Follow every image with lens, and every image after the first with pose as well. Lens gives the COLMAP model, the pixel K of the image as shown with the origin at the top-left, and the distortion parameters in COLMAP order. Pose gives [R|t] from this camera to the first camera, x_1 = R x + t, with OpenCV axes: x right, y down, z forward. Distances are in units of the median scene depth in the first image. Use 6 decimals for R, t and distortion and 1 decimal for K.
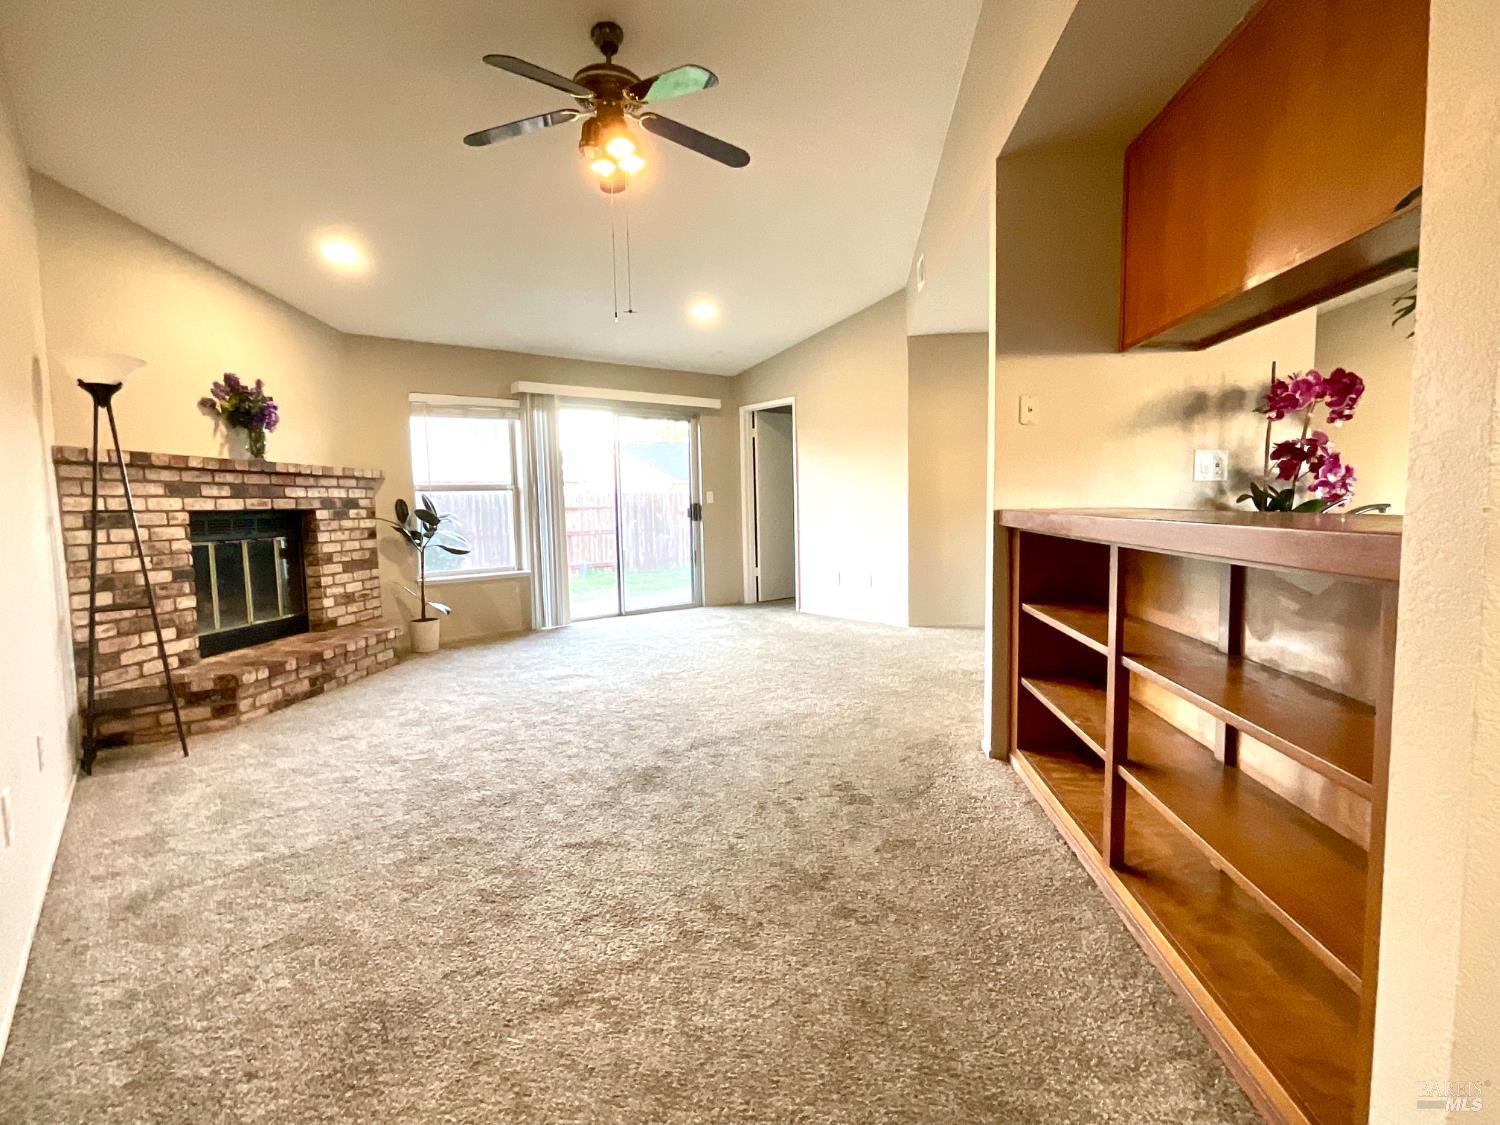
lens RADIAL K [[707.3, 0, 746.1], [0, 707.3, 560.6], [0, 0, 1]] dist [-0.002995, 0.000170]
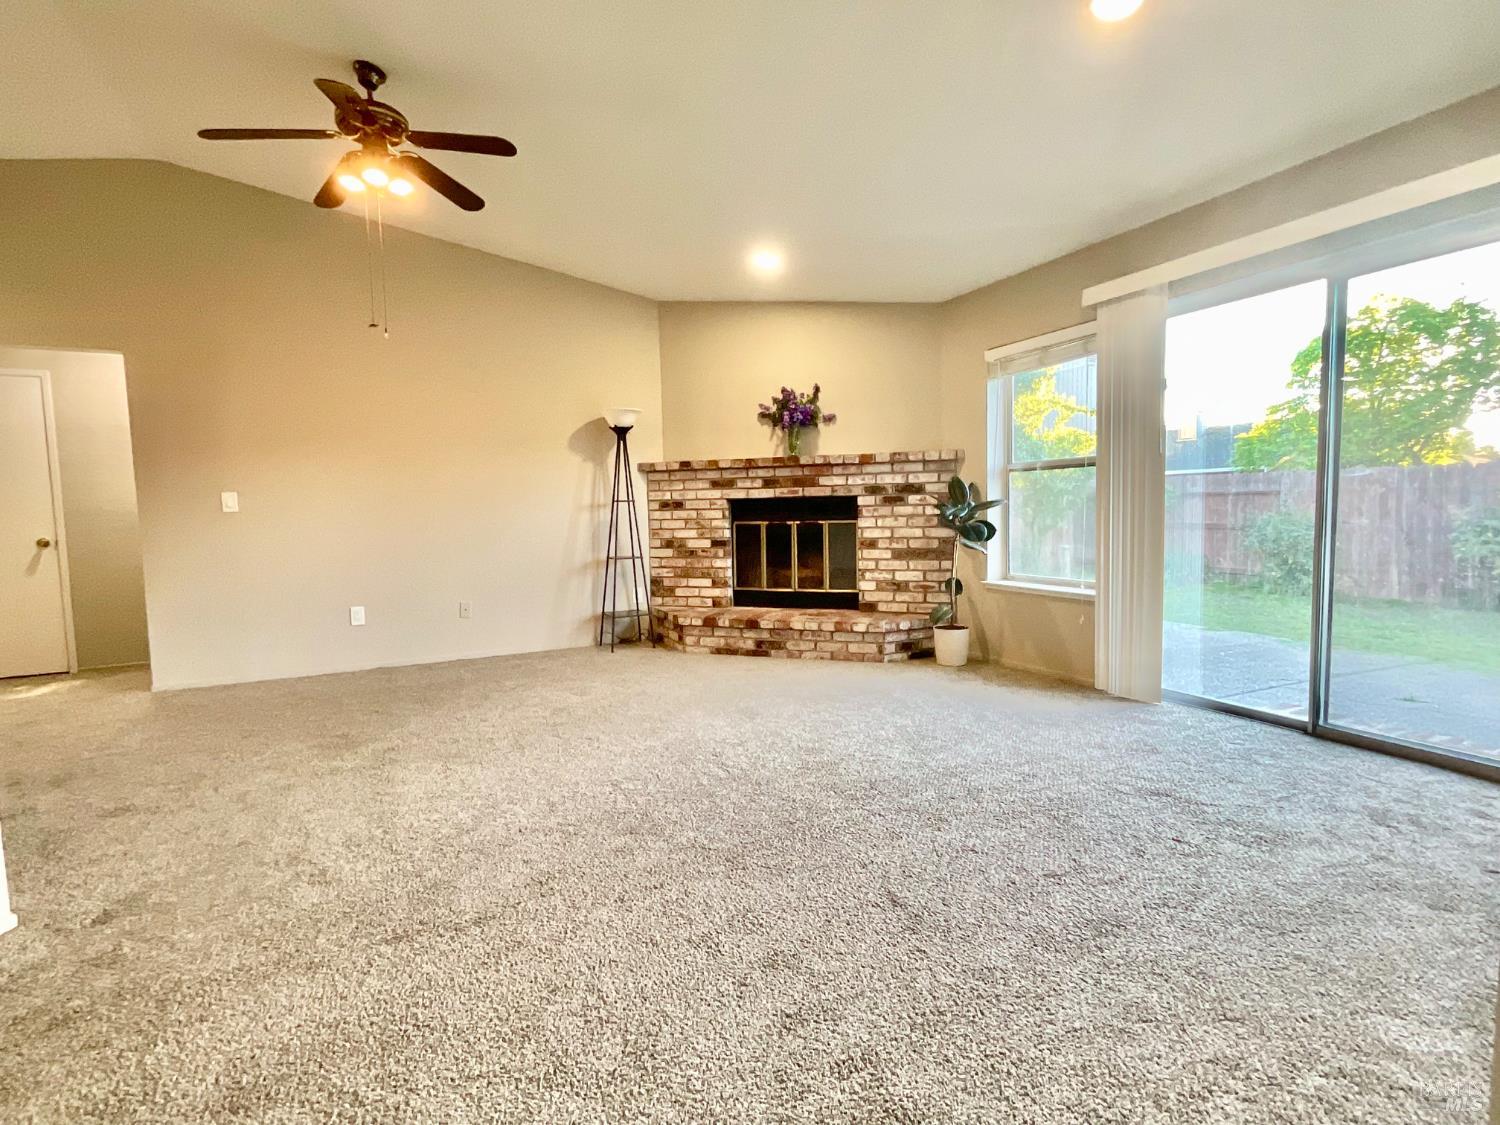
lens RADIAL K [[707.3, 0, 743.2], [0, 707.3, 558.5], [0, 0, 1]] dist [-0.002995, 0.000170]
pose [[-0.206470, 0.095715, -0.973760, 0.488800], [-0.053430, 0.992616, 0.108897, -0.090123], [0.976993, 0.074512, -0.199831, 1.107954]]
